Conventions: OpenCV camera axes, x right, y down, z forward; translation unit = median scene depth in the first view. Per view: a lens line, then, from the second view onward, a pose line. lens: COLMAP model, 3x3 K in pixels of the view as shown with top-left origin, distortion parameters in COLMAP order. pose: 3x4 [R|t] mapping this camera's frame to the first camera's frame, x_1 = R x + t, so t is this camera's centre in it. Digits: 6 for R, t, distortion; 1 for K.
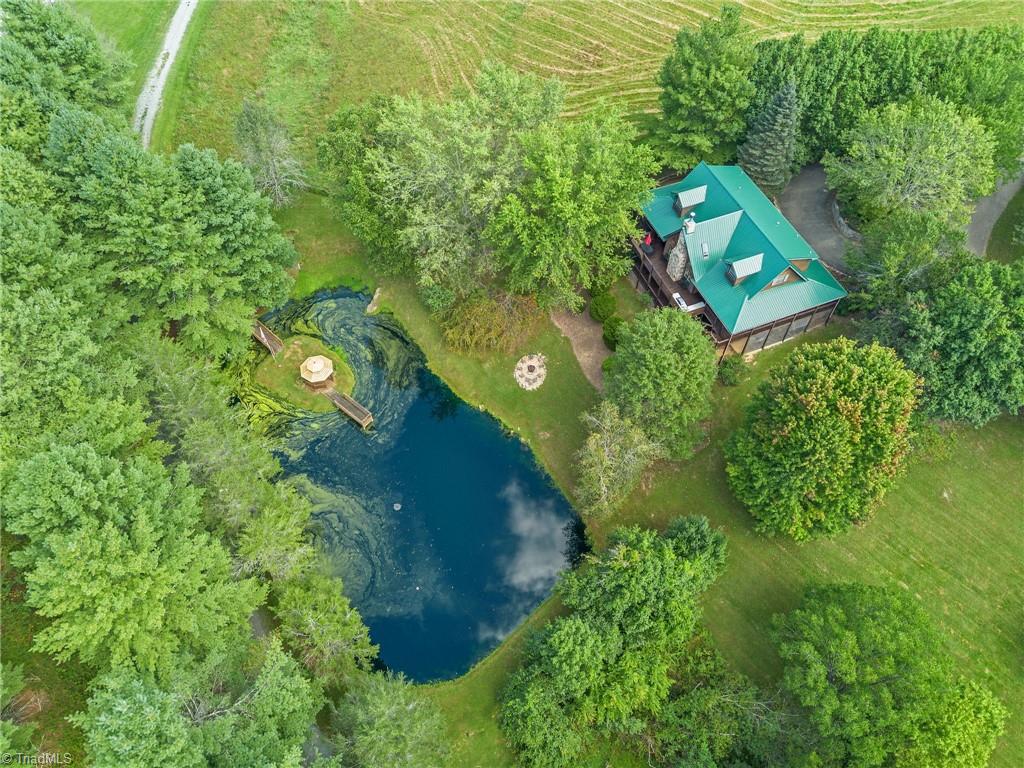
lens RADIAL K [[727.1, 0, 512.0], [0, 727.1, 384.0], [0, 0, 1]] dist [0.052771, -0.001476]
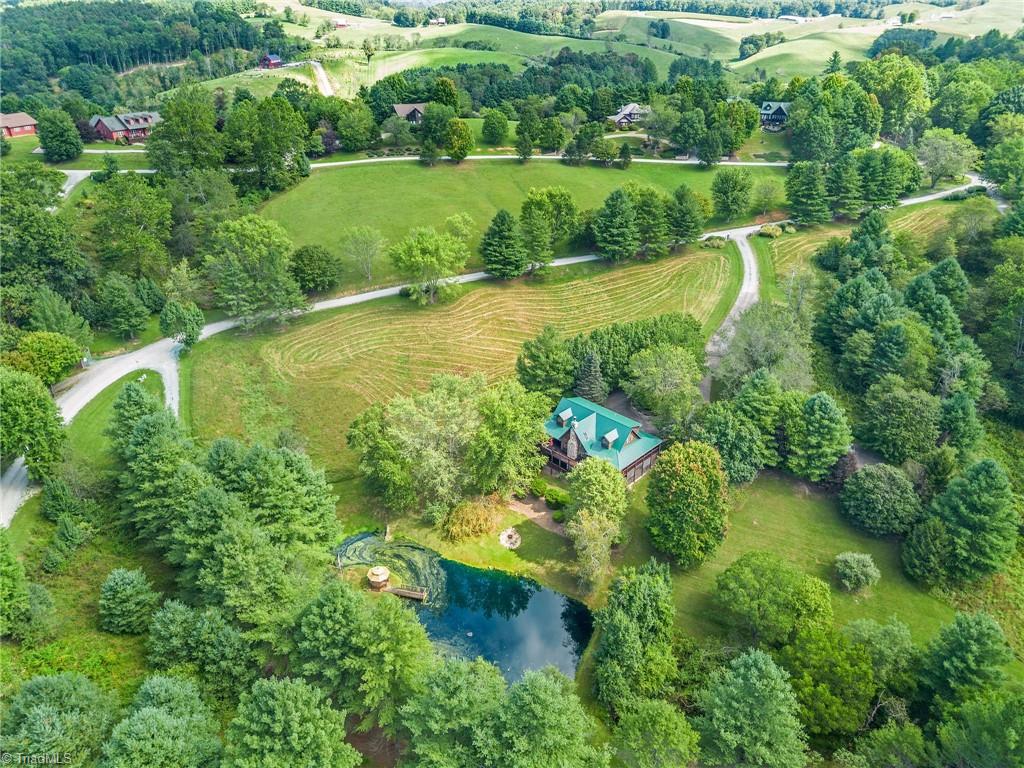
lens RADIAL K [[740.3, 0, 512.0], [0, 740.3, 384.0], [0, 0, 1]] dist [0.186910, -0.000452]
pose [[0.914138, -0.193410, 0.356293, -0.504525], [0.334112, 0.857189, -0.391914, 0.345845], [-0.229610, 0.477305, 0.848209, -0.545164]]
